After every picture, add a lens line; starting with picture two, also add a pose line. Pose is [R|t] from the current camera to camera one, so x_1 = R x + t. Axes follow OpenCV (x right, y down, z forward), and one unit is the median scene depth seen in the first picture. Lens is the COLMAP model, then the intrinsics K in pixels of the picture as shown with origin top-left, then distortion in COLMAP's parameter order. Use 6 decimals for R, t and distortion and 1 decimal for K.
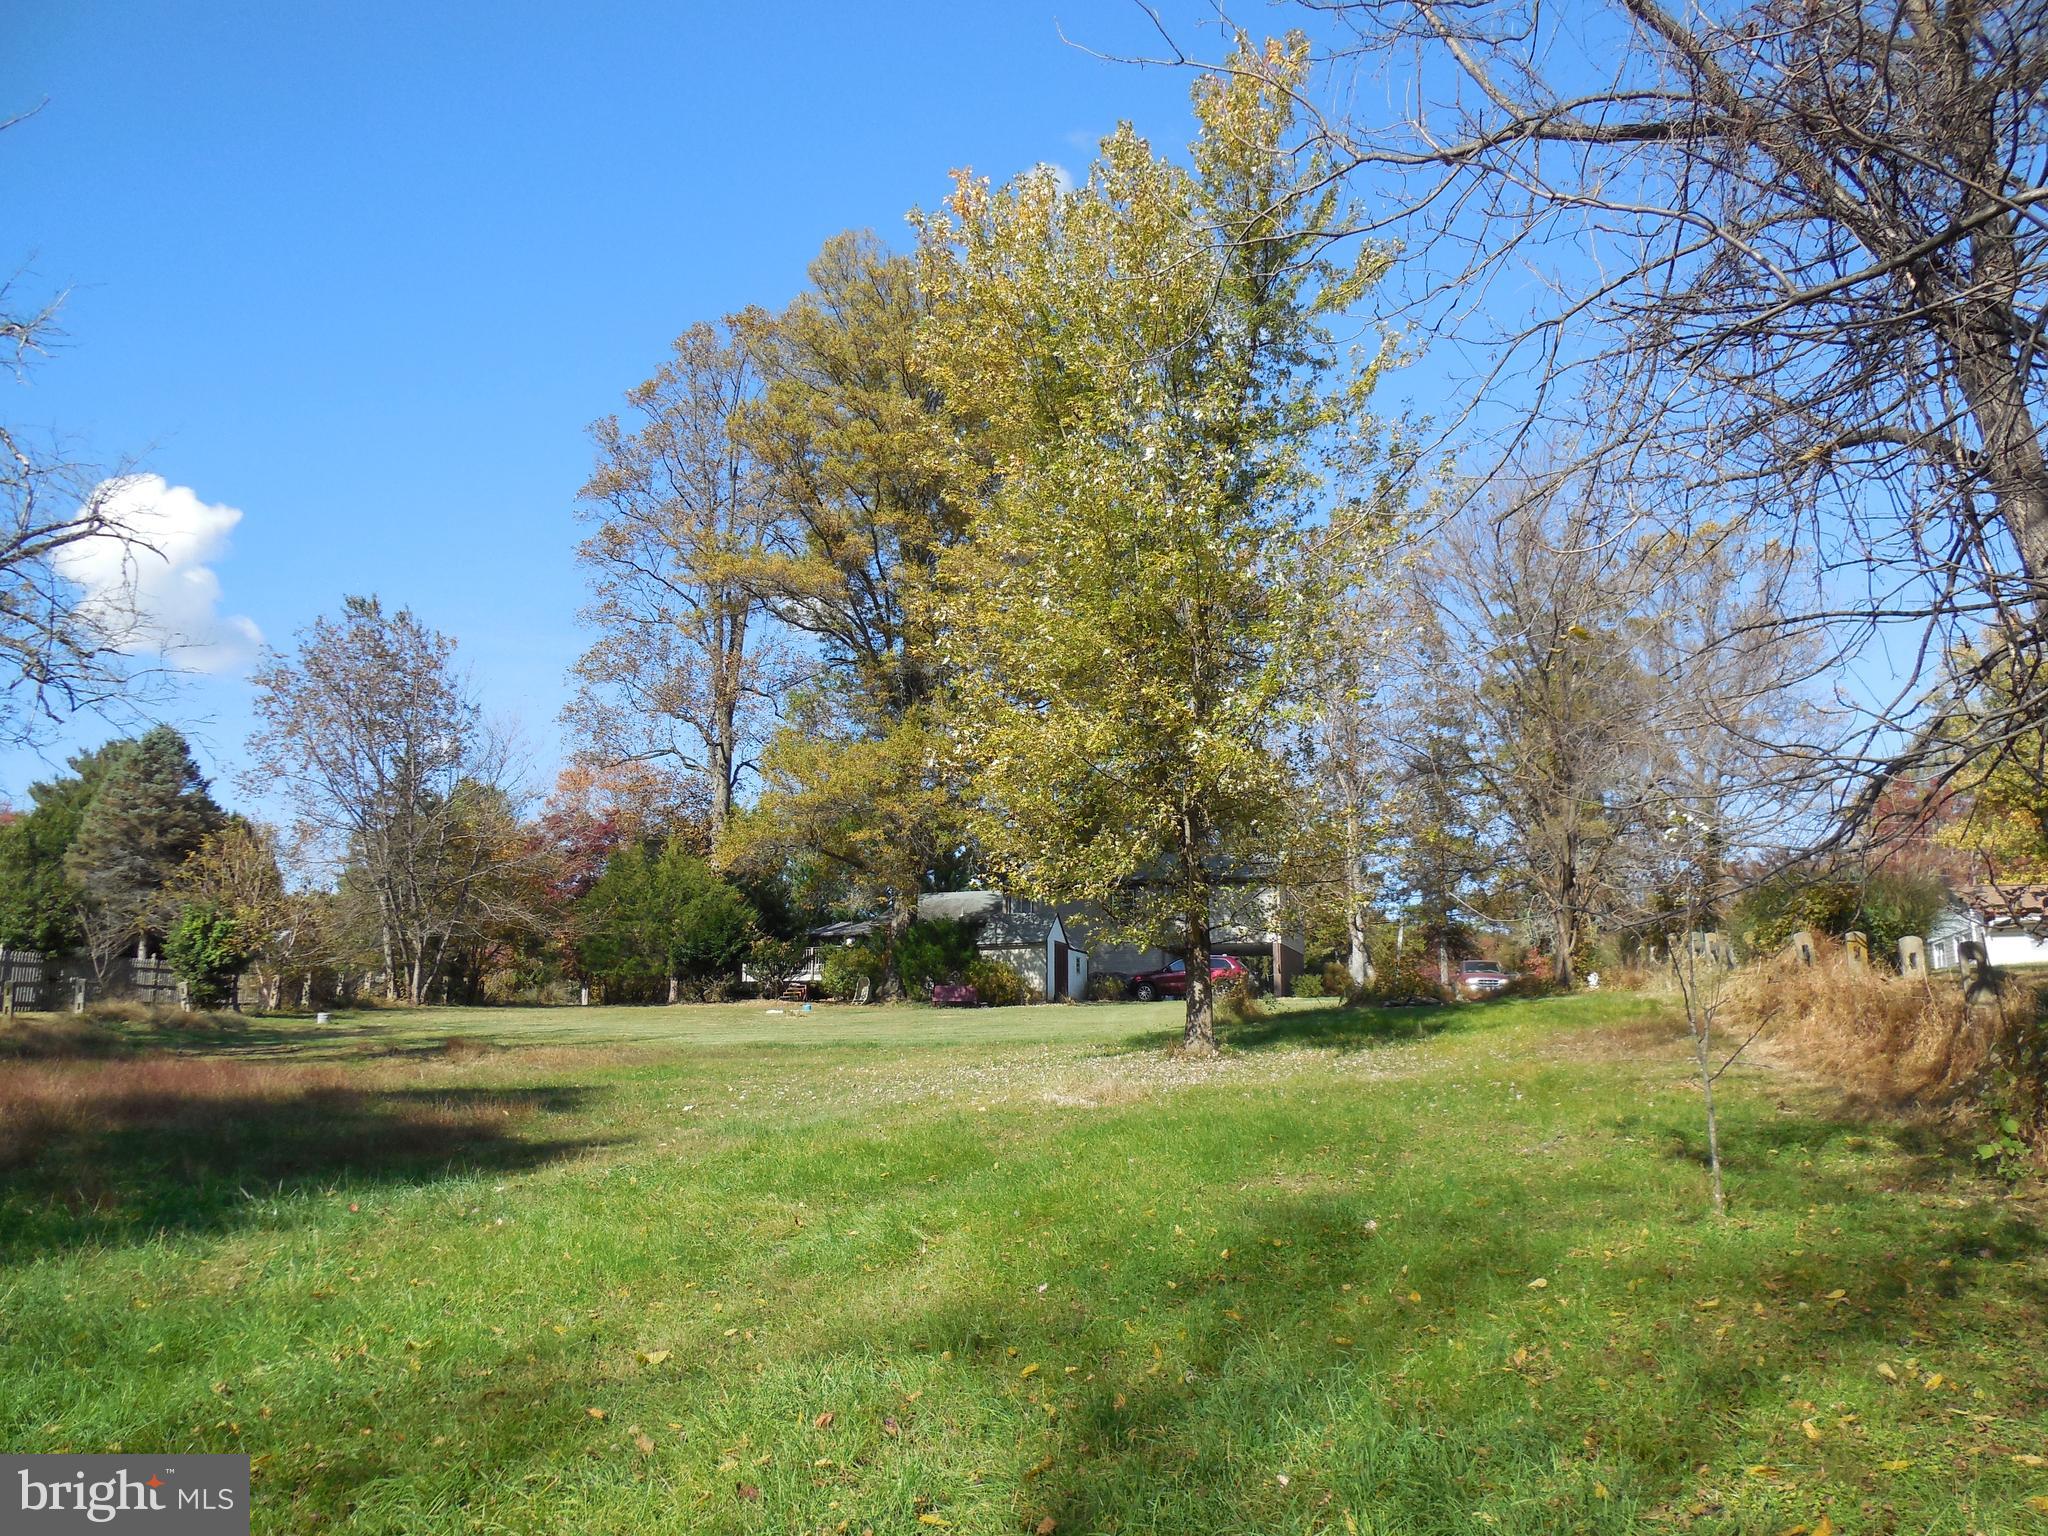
lens RADIAL K [[1542.2, 0, 1013.1], [0, 1542.2, 766.2], [0, 0, 1]] dist [-0.012198, 0.022875]
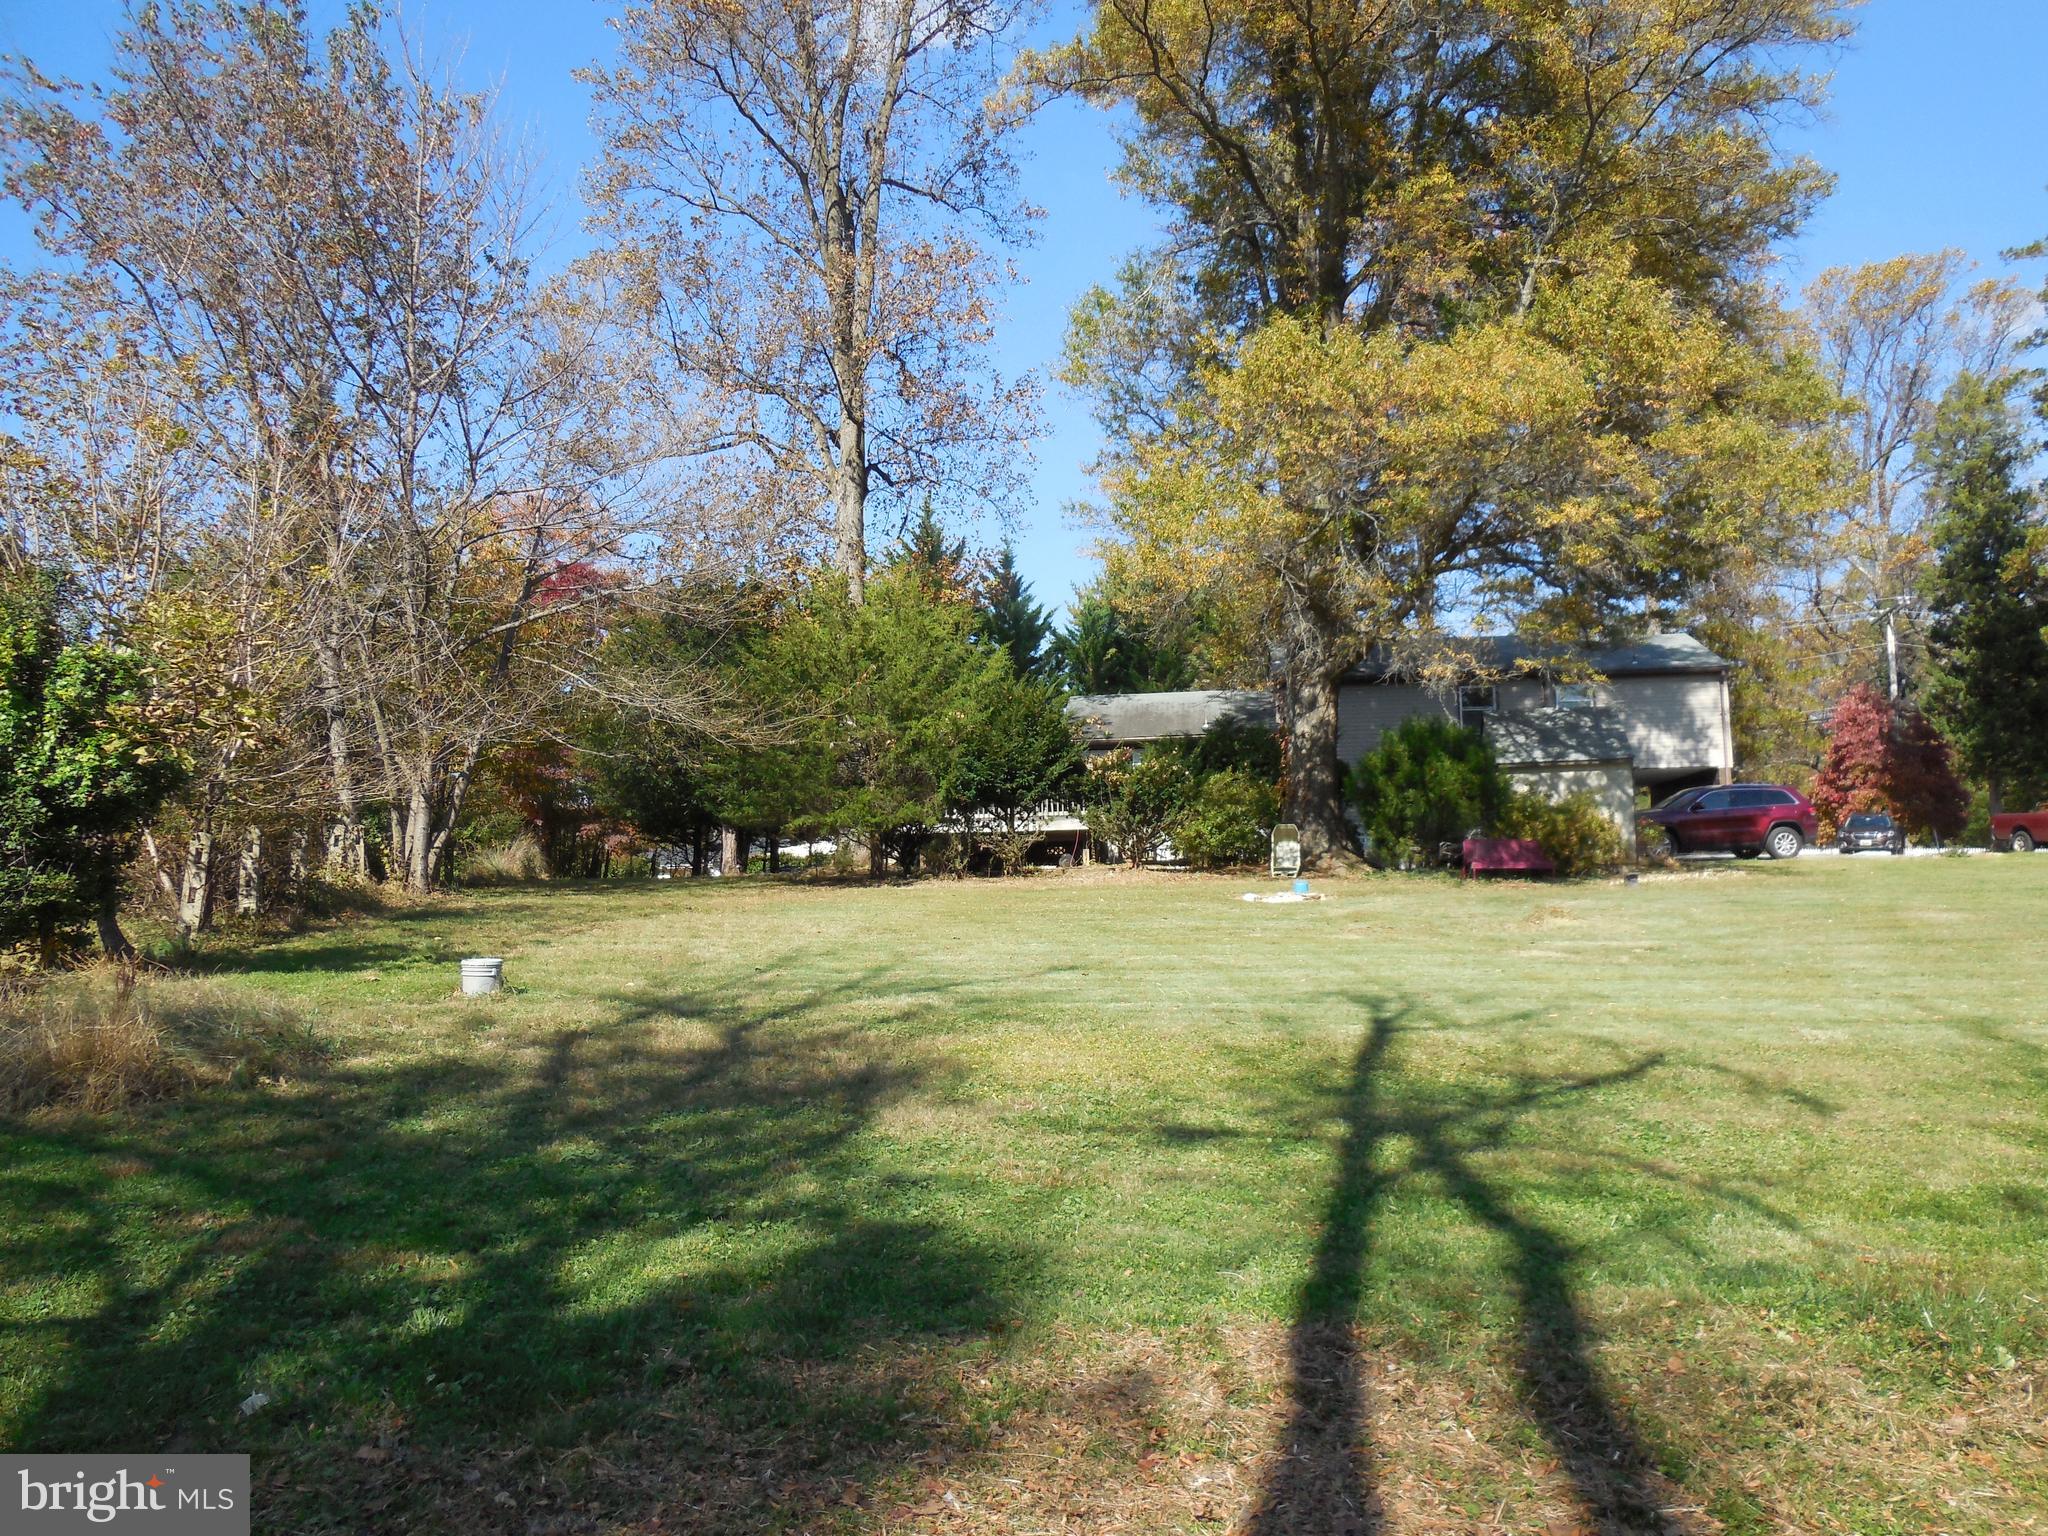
lens RADIAL K [[1542.2, 0, 1026.7], [0, 1542.2, 770.4], [0, 0, 1]] dist [-0.012198, 0.022875]
pose [[0.979056, -0.001502, 0.203584, -0.303476], [-0.019264, 0.994803, 0.099983, 0.069156], [-0.202676, -0.101810, 0.973939, 0.518999]]
